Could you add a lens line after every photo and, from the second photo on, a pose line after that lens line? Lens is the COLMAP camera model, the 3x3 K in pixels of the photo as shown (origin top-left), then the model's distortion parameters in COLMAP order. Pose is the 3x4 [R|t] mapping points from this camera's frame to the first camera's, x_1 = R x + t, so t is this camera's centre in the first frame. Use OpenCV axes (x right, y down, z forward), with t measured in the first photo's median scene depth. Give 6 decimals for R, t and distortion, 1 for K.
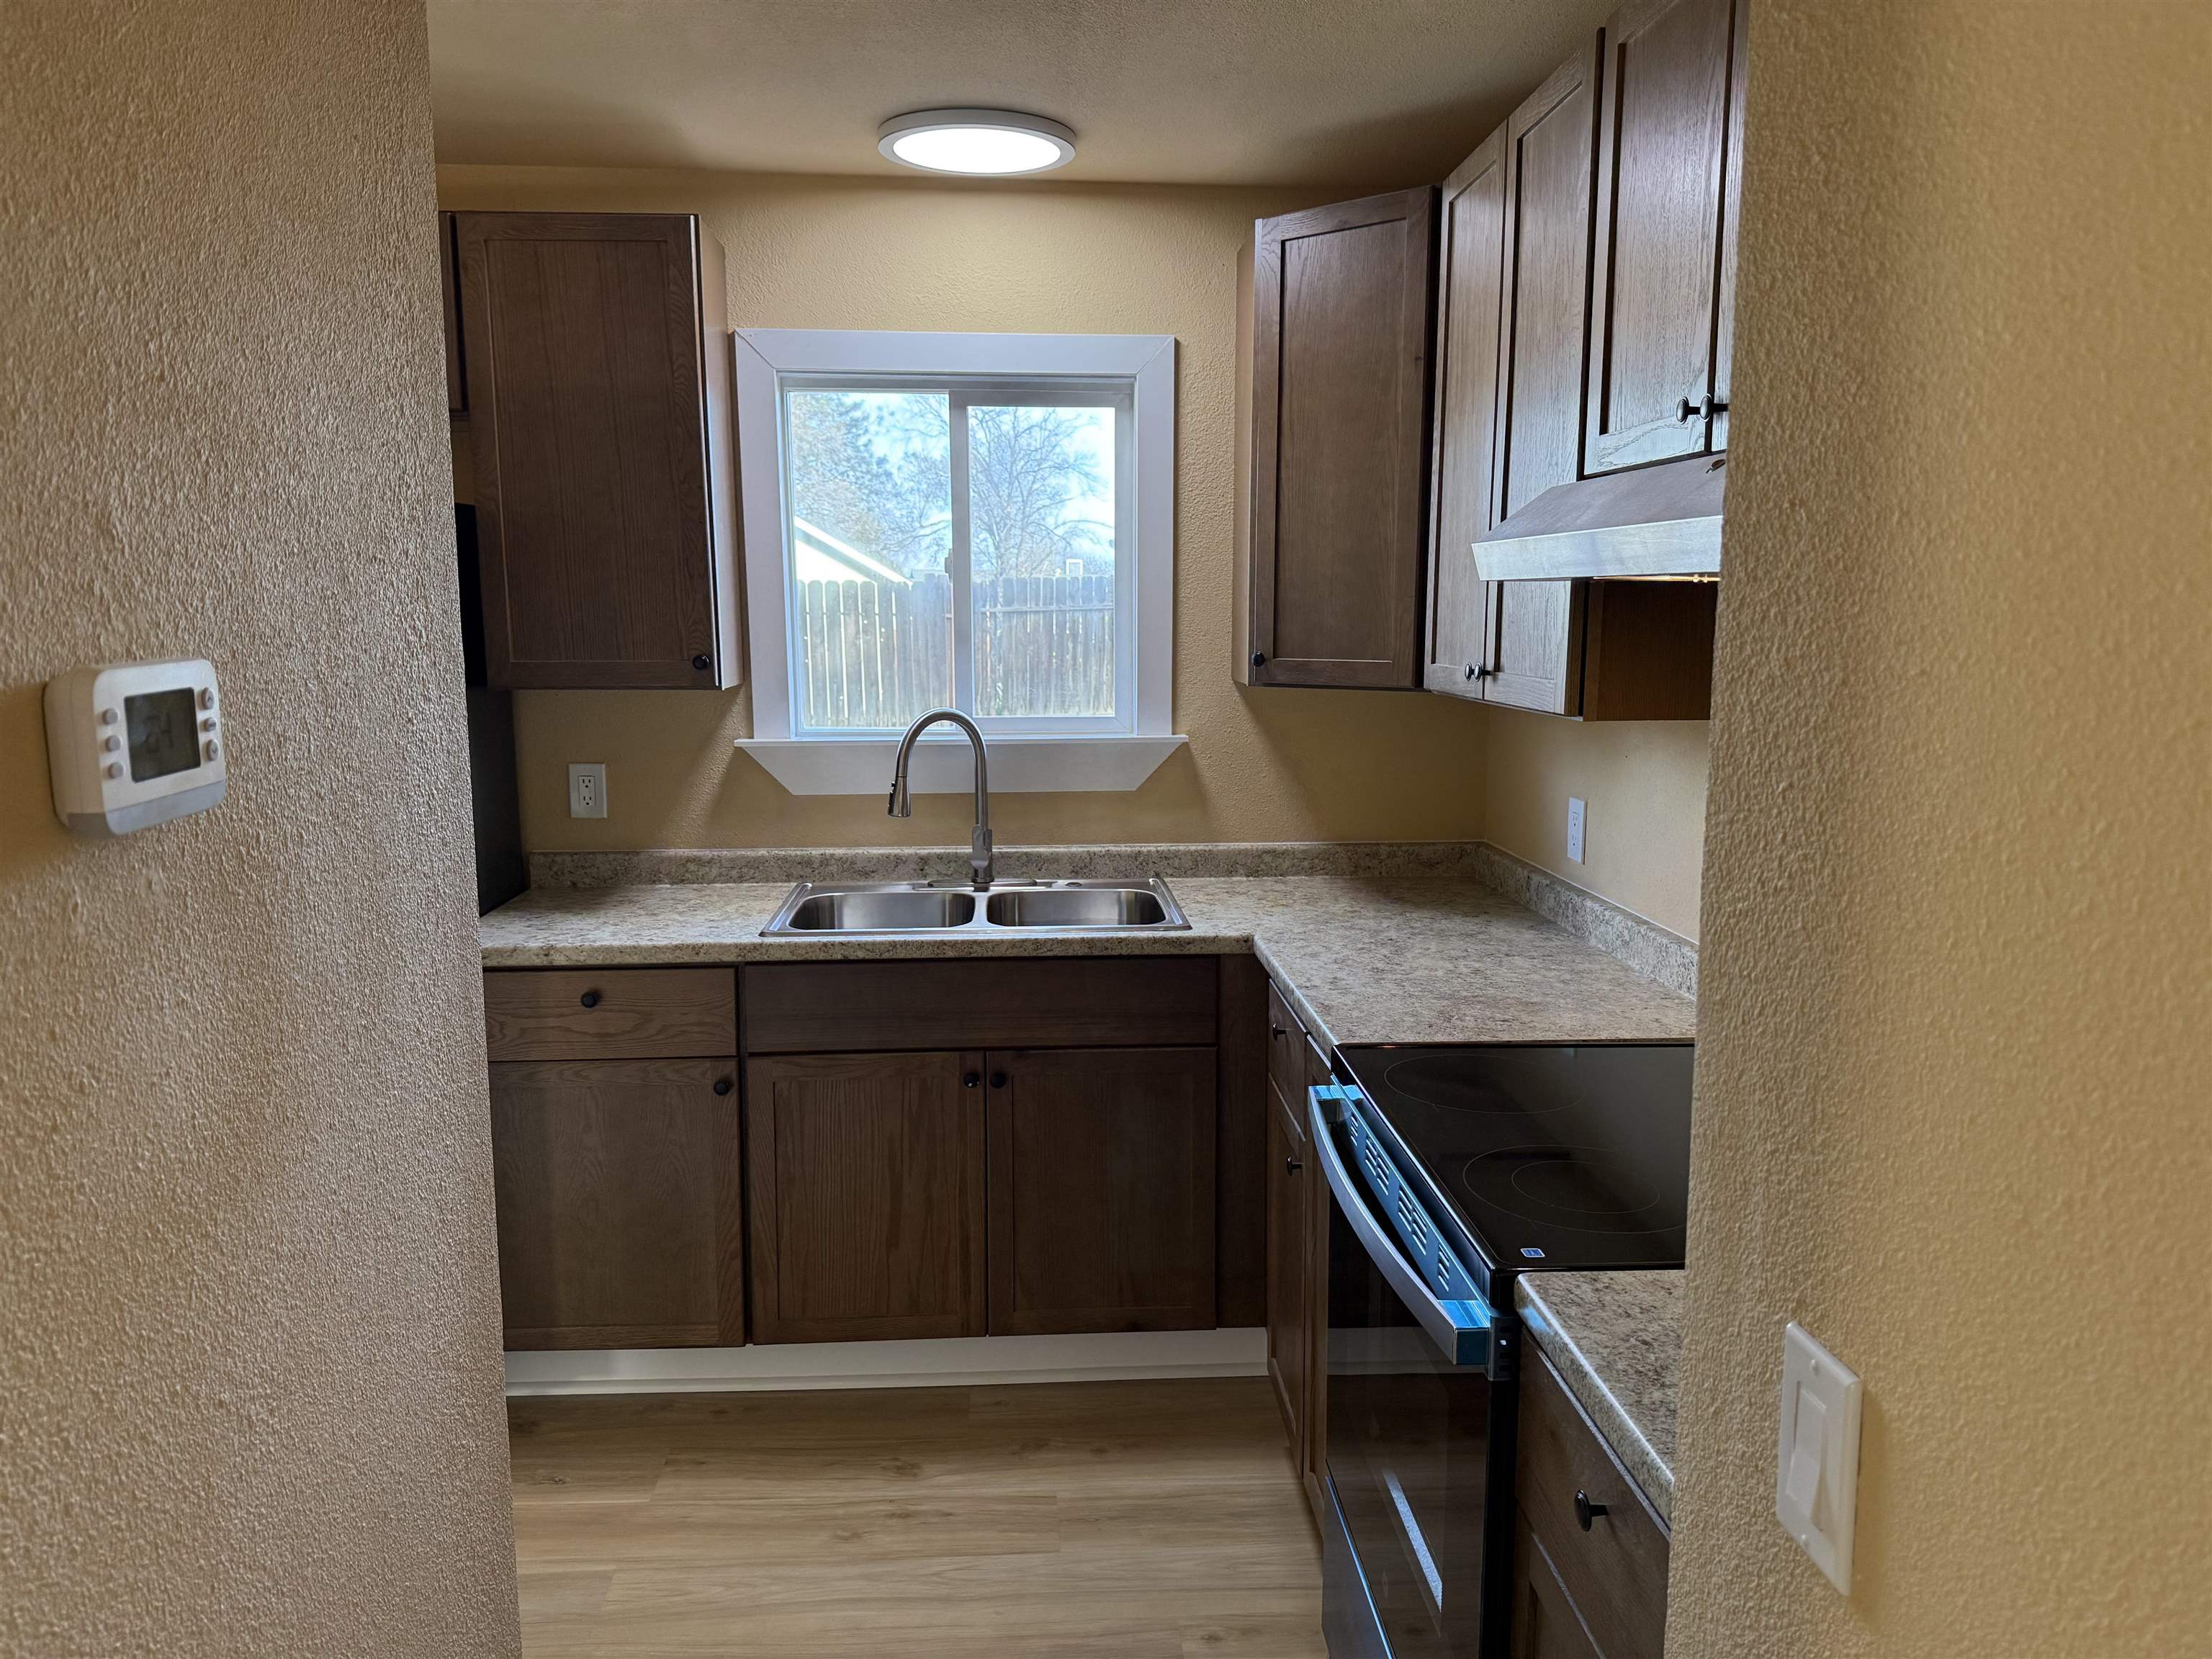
lens RADIAL K [[1534.6, 0, 1105.9], [0, 1534.6, 864.2], [0, 0, 1]] dist [-0.003616, -0.001311]
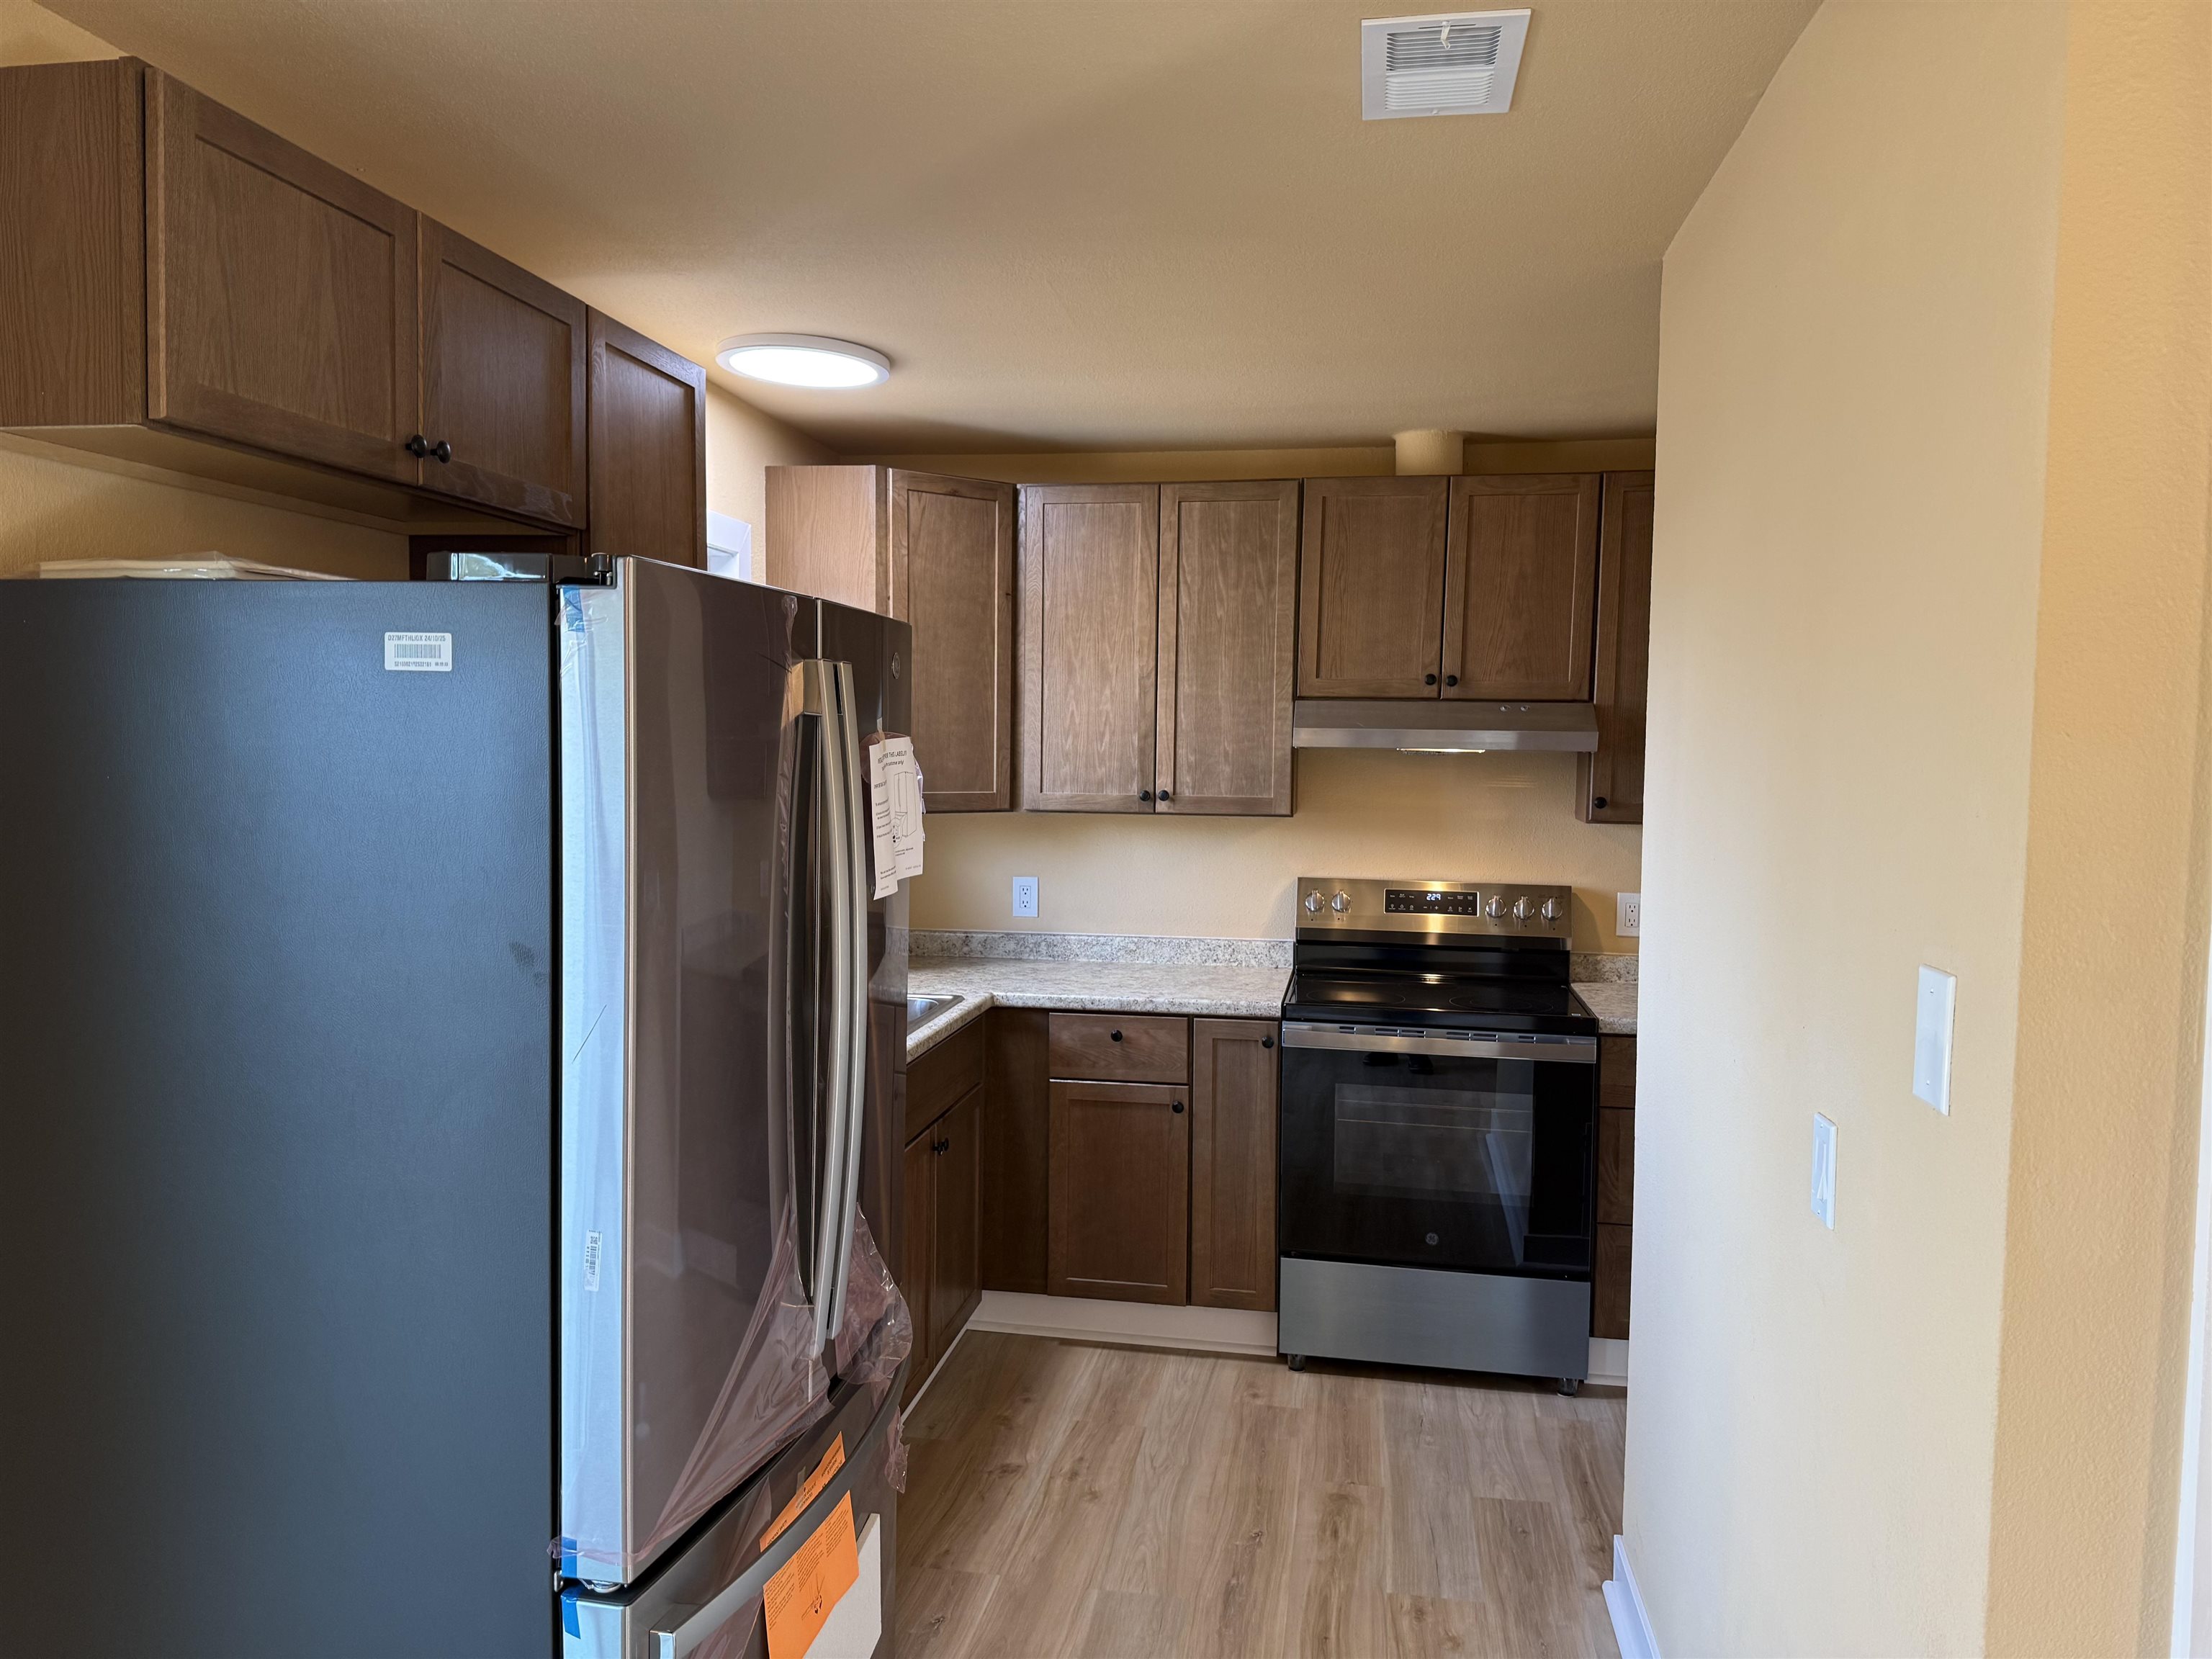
lens RADIAL K [[1521.7, 0, 1106.0], [0, 1521.7, 829.5], [0, 0, 1]] dist [0.001873, 0.000457]
pose [[0.231075, -0.041529, 0.972049, -1.252275], [0.150785, 0.988546, 0.006389, -0.092810], [-0.961181, 0.145094, 0.234690, 0.584567]]
